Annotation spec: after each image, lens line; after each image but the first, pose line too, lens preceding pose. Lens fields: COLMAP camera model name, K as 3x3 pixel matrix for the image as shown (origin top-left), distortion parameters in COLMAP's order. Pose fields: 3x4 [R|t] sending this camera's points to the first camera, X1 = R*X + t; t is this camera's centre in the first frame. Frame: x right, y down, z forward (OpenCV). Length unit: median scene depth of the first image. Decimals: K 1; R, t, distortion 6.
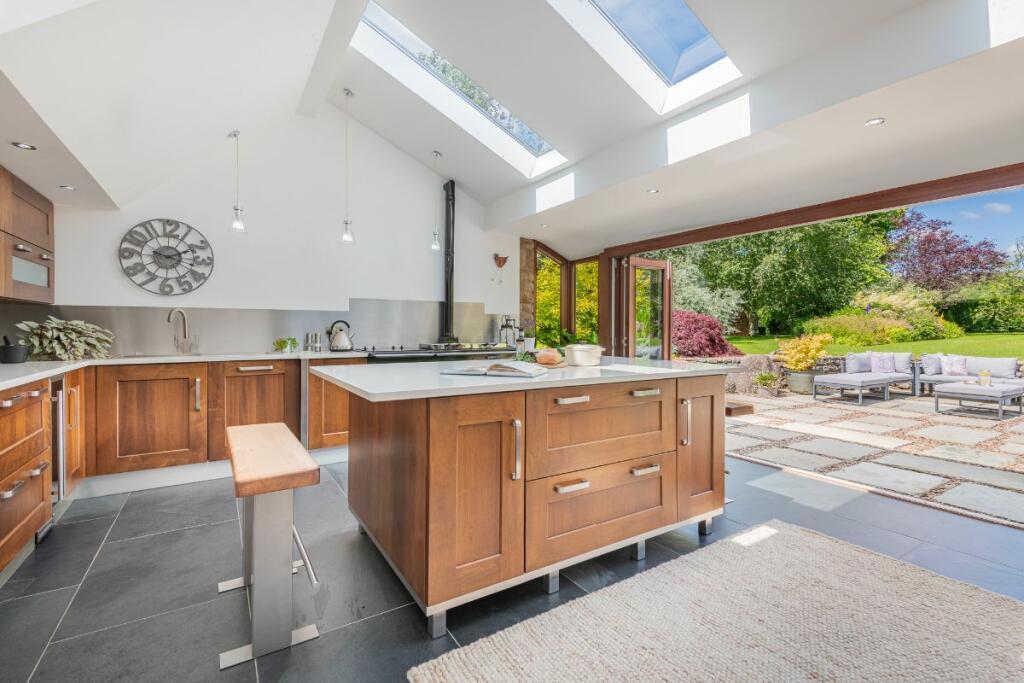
lens RADIAL K [[470.2, 0, 516.7], [0, 470.2, 336.7], [0, 0, 1]] dist [0.002673, -0.002296]
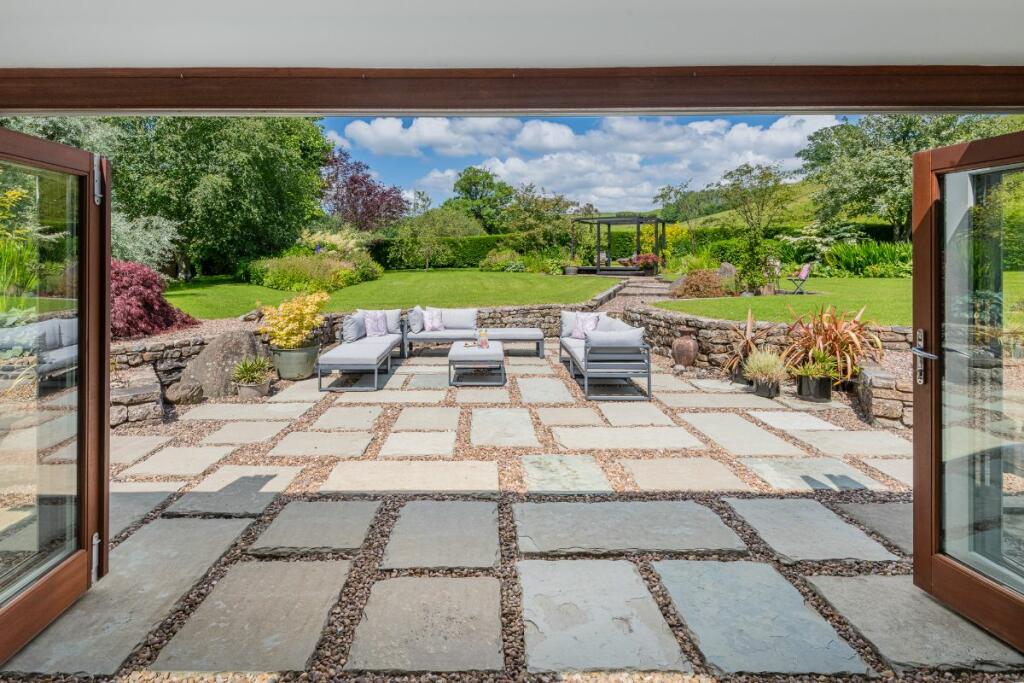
lens RADIAL K [[532.7, 0, 467.5], [0, 532.7, 264.5], [0, 0, 1]] dist [0.021790, -0.000202]
pose [[0.551344, -0.011236, 0.834202, 0.046954], [0.018254, 0.999832, 0.001403, -0.024482], [-0.834078, 0.014454, 0.551457, 0.185085]]
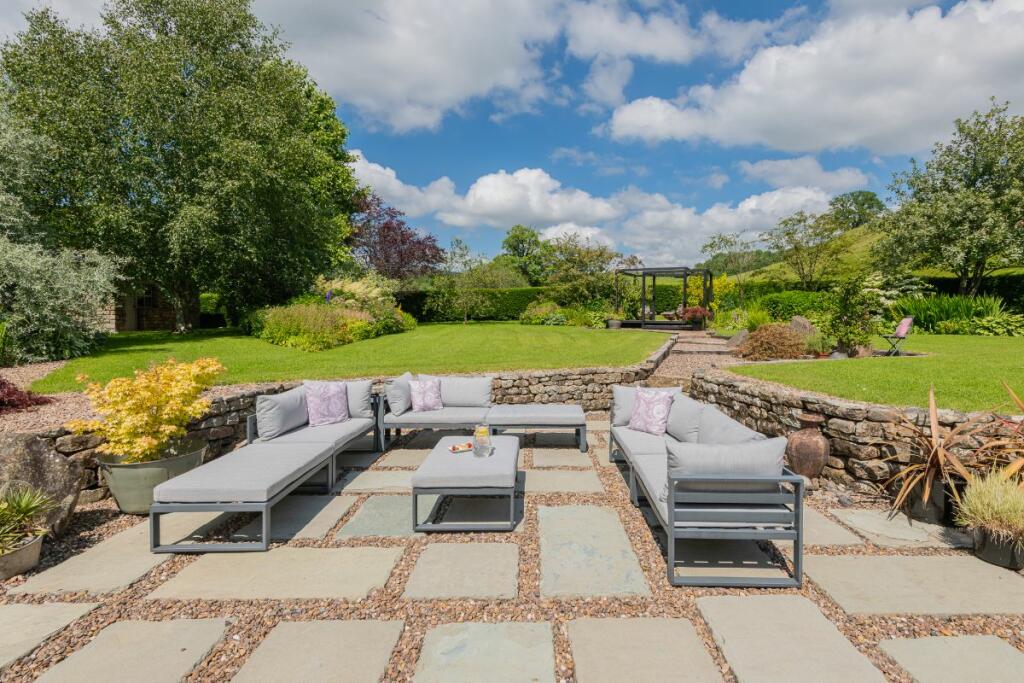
lens RADIAL K [[470.2, 0, 536.0], [0, 470.2, 336.3], [0, 0, 1]] dist [0.002673, -0.002296]
pose [[0.520073, -0.039787, 0.853195, 0.237683], [0.009971, 0.999129, 0.040514, -0.021018], [-0.854064, -0.012563, 0.520017, 0.276899]]
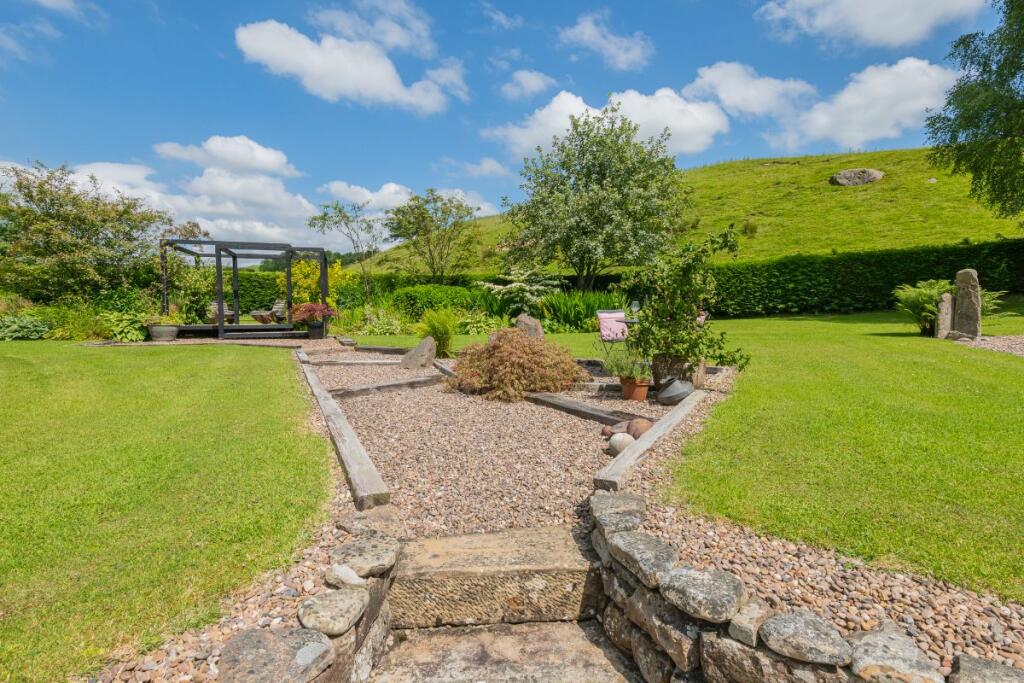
lens RADIAL K [[470.2, 0, 501.9], [0, 470.2, 336.8], [0, 0, 1]] dist [0.002673, -0.002296]
pose [[-0.248744, -0.049182, 0.967320, 0.541987], [0.022420, 0.998150, 0.056515, -0.023593], [-0.968310, 0.035745, -0.247181, 0.406167]]
